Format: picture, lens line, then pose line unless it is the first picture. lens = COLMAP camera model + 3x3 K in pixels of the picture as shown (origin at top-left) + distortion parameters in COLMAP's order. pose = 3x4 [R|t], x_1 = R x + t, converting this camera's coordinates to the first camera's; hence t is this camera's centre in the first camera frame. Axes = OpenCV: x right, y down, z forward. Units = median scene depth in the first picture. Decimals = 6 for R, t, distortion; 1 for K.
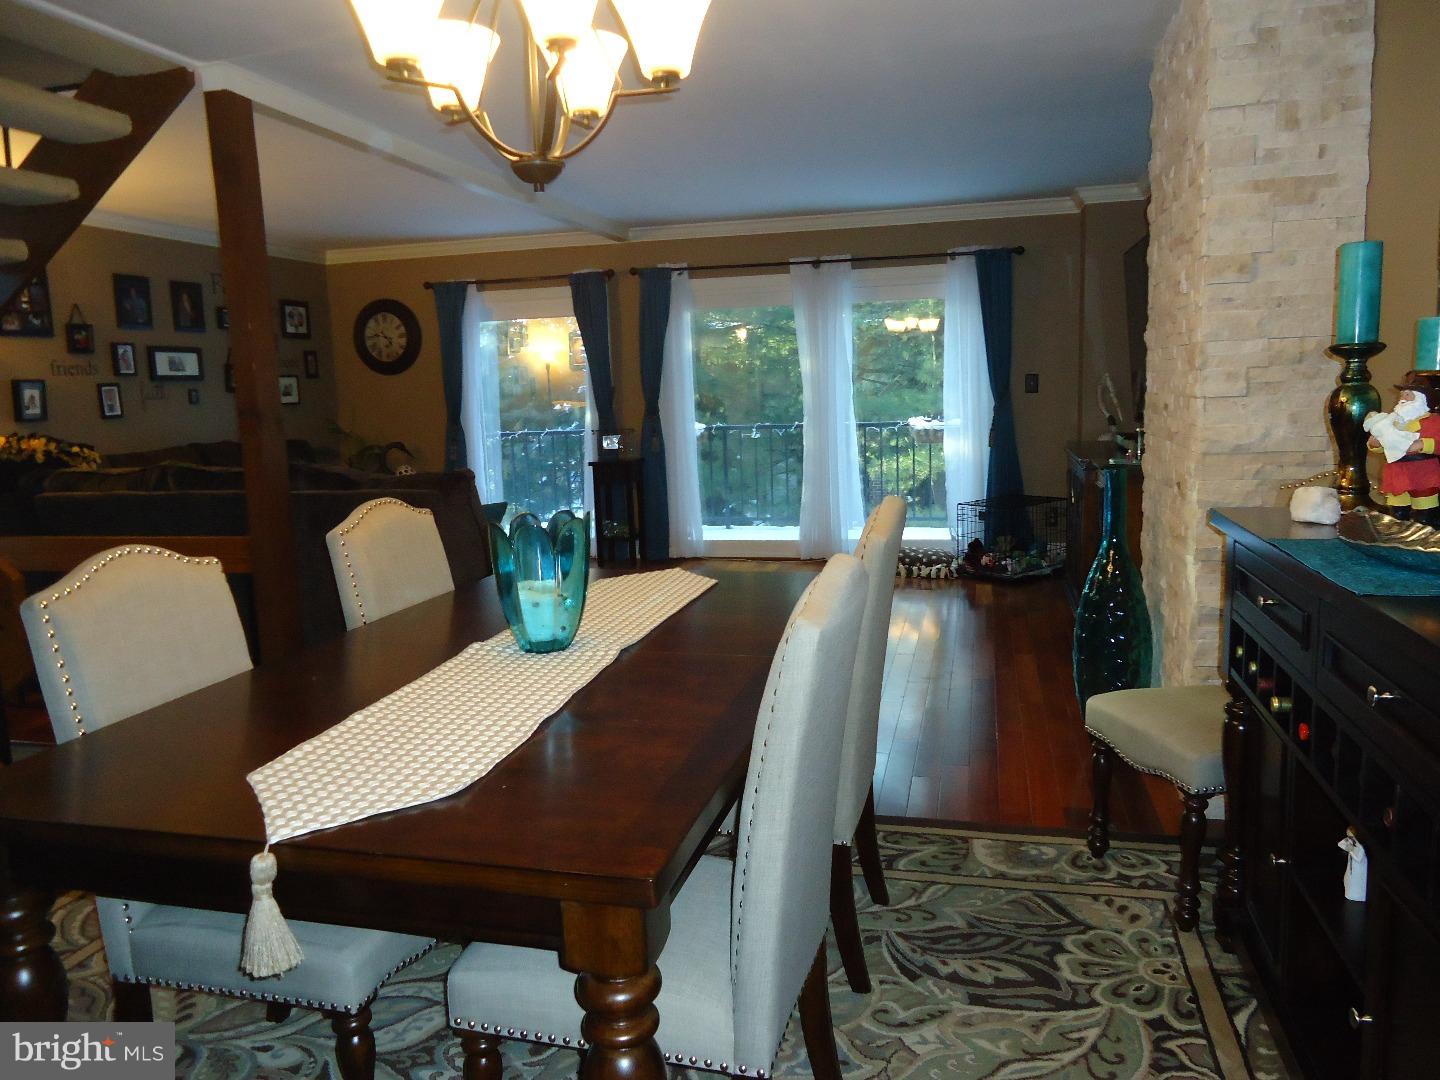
lens RADIAL K [[1023.5, 0, 720.0], [0, 1023.5, 540.0], [0, 0, 1]] dist [-0.007066, -0.007019]
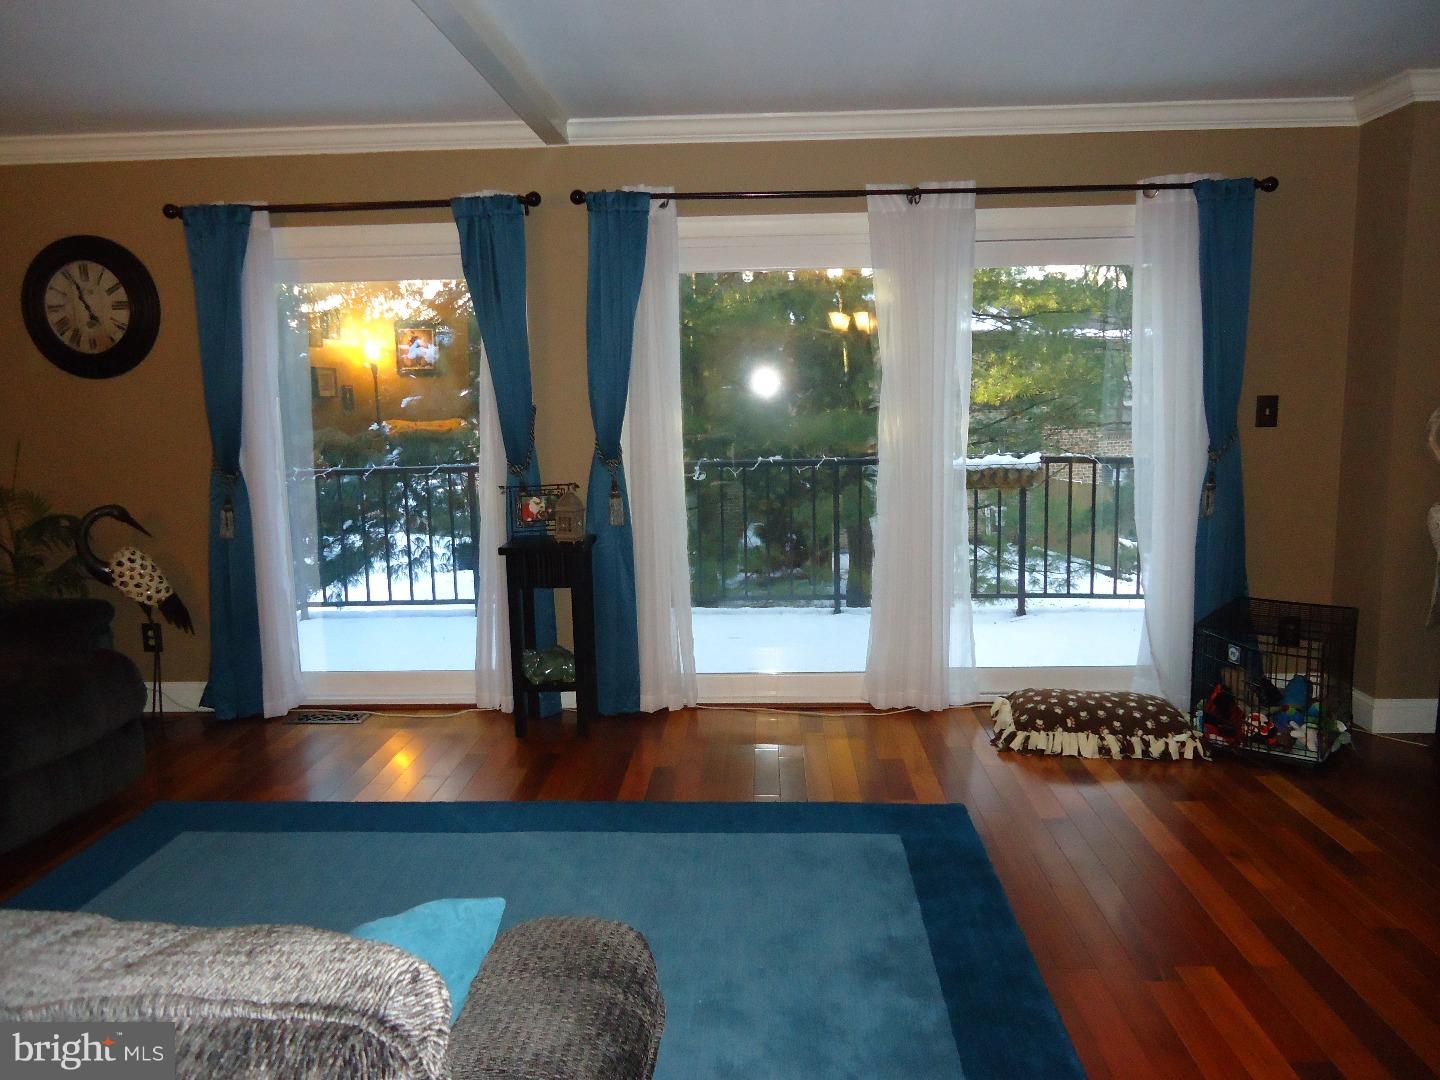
lens RADIAL K [[1023.5, 0, 720.0], [0, 1023.5, 540.0], [0, 0, 1]] dist [-0.007066, -0.007019]
pose [[0.977412, -0.016996, 0.210657, -0.124615], [0.019134, 0.999784, -0.008116, -0.070022], [-0.210473, 0.011963, 0.977526, 0.435017]]
